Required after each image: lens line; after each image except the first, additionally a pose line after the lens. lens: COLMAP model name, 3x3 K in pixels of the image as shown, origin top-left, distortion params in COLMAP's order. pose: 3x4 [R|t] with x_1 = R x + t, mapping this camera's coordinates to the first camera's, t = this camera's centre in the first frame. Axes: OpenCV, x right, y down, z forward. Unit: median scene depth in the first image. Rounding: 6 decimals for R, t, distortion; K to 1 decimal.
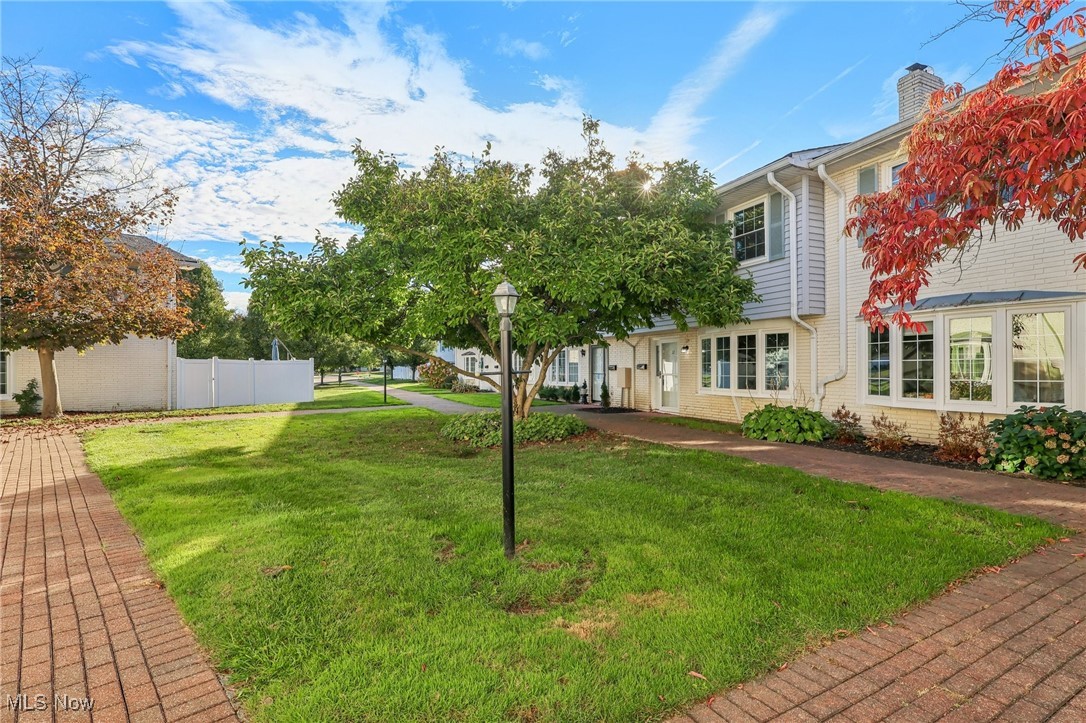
lens RADIAL K [[511.5, 0, 543.7], [0, 511.5, 368.1], [0, 0, 1]] dist [-0.003105, 0.001414]
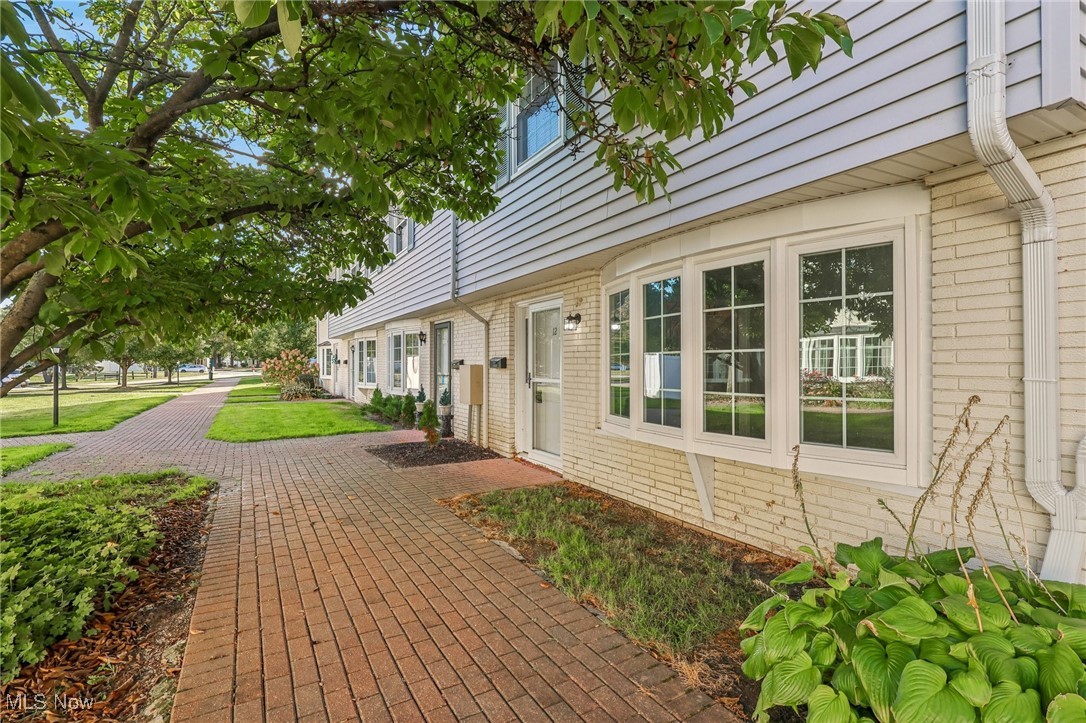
lens RADIAL K [[511.5, 0, 539.9], [0, 511.5, 361.1], [0, 0, 1]] dist [-0.003105, 0.001414]
pose [[0.995415, -0.001221, 0.095648, 0.227093], [0.001167, 0.999999, 0.000616, -0.005948], [-0.095648, -0.000502, 0.995415, 0.637825]]
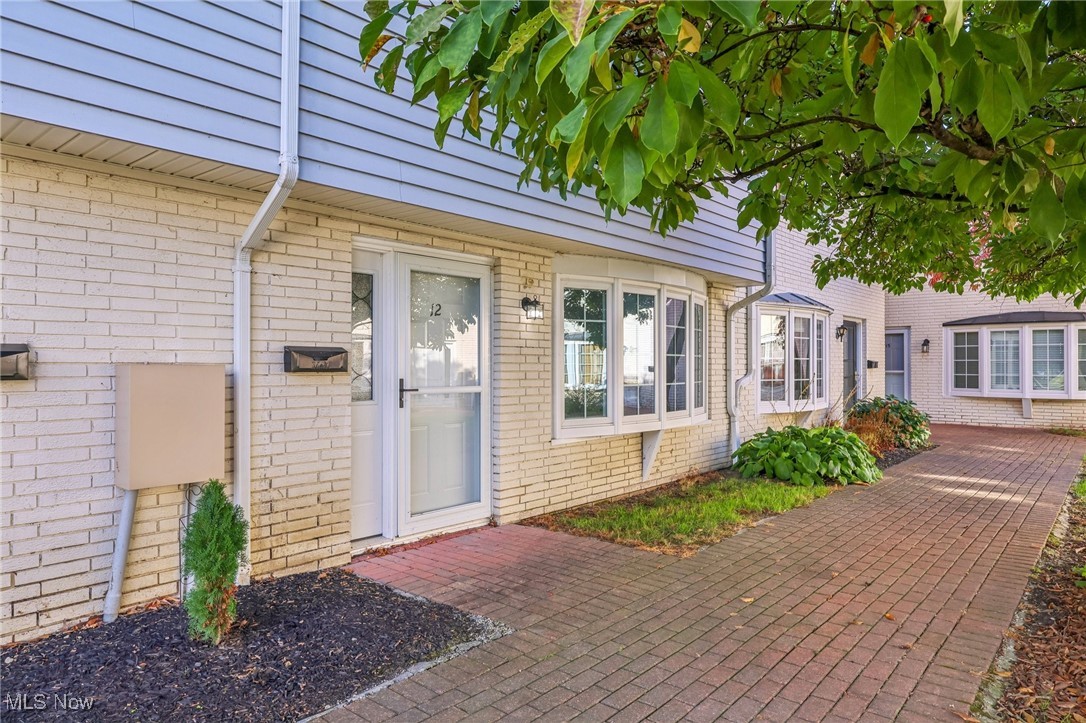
lens RADIAL K [[689.7, 0, 542.0], [0, 689.7, 362.7], [0, 0, 1]] dist [0.002561, 0.000246]
pose [[-0.433681, 0.007625, 0.901034, -0.109803], [-0.005574, 0.999922, -0.011145, 0.001446], [-0.901049, -0.009856, -0.433605, 1.254575]]
